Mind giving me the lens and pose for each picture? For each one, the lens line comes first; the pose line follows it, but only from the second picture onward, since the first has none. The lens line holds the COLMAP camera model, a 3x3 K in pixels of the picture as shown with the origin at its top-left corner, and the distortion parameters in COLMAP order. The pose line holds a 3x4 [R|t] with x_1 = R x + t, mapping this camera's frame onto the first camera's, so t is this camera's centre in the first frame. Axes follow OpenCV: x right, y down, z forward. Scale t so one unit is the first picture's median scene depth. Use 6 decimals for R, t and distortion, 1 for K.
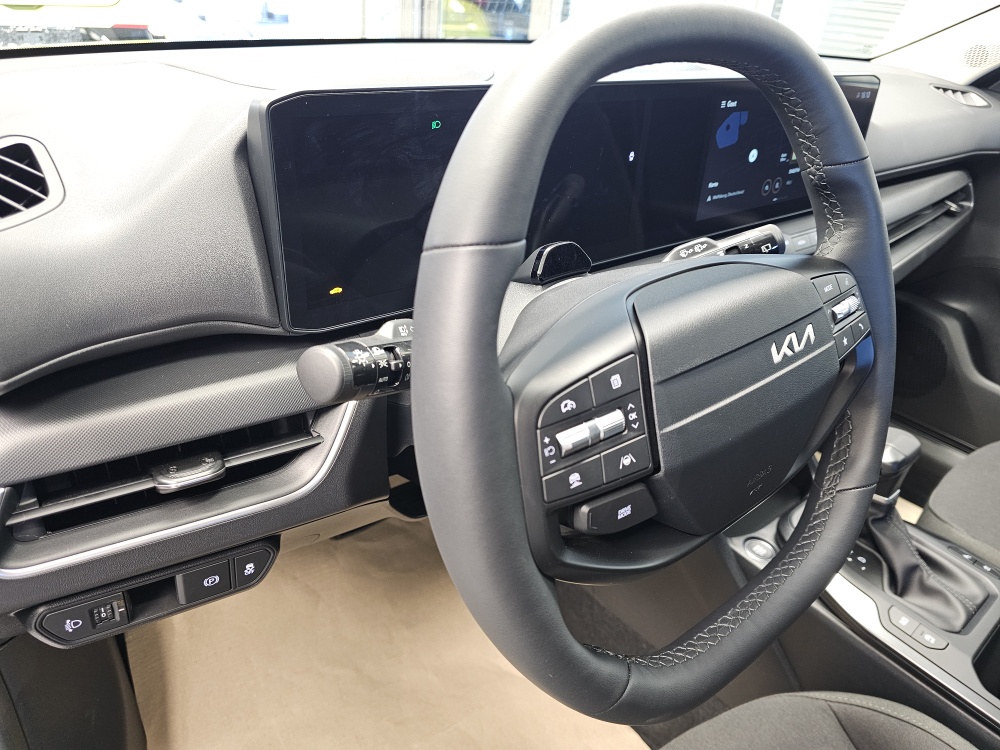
lens RADIAL K [[677.8, 0, 495.1], [0, 677.8, 369.0], [0, 0, 1]] dist [0.054638, -0.050150]
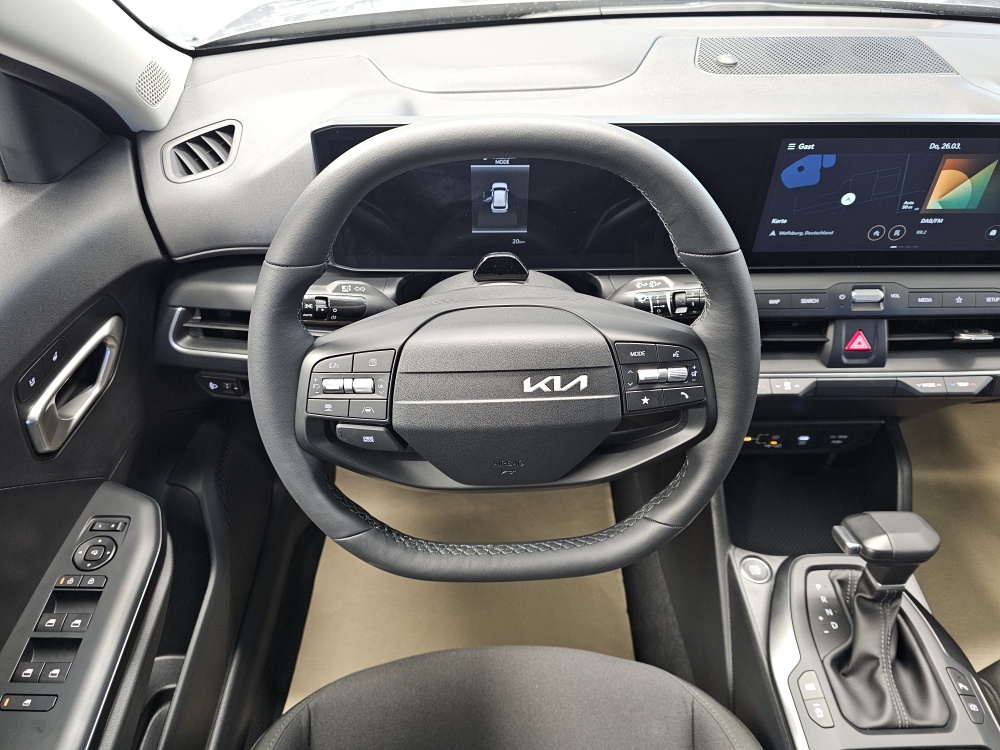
lens RADIAL K [[724.6, 0, 497.3], [0, 724.6, 385.3], [0, 0, 1]] dist [0.003547, 0.000140]
pose [[0.787642, 0.355946, -0.502914, 0.924305], [-0.256443, 0.931571, 0.257707, -0.321404], [0.560230, -0.074012, 0.825024, -0.187676]]
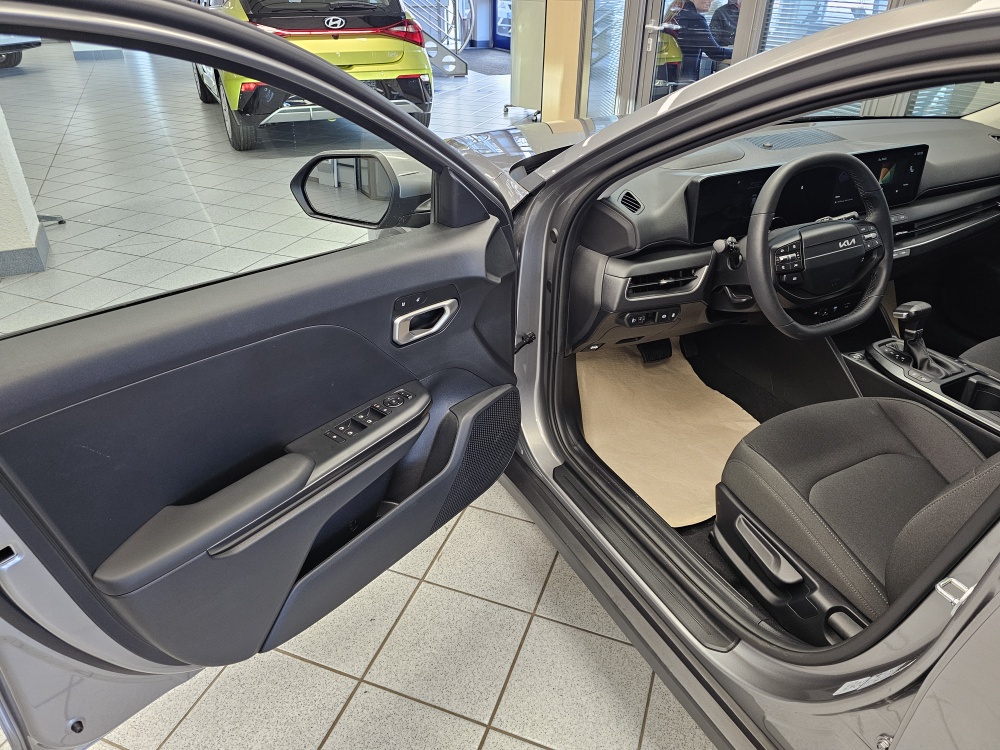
lens RADIAL K [[677.8, 0, 495.1], [0, 677.8, 369.0], [0, 0, 1]] dist [0.054638, -0.050150]
pose [[0.972119, 0.045328, -0.230067, -0.453385], [-0.044675, 0.998969, 0.008050, 0.603733], [0.230195, 0.002452, 0.973141, -2.624837]]
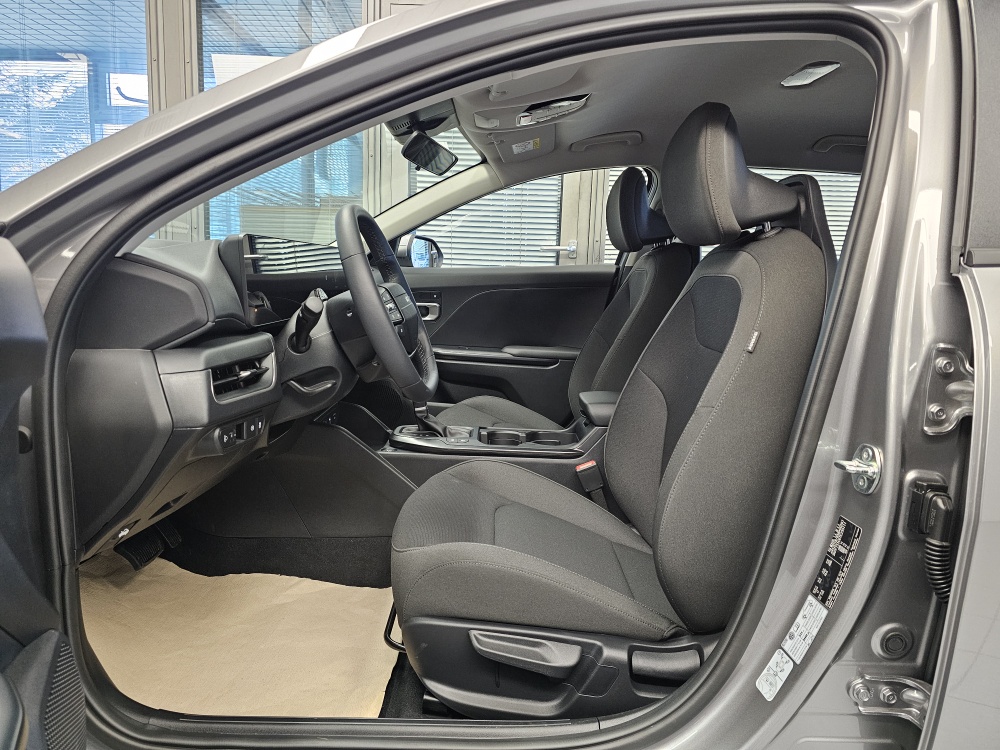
lens RADIAL K [[677.8, 0, 495.1], [0, 677.8, 369.0], [0, 0, 1]] dist [0.054638, -0.050150]
pose [[0.647372, -0.179153, 0.740819, -1.602480], [0.399178, 0.907708, -0.129315, 0.777540], [-0.649281, 0.379434, 0.659139, -1.166038]]
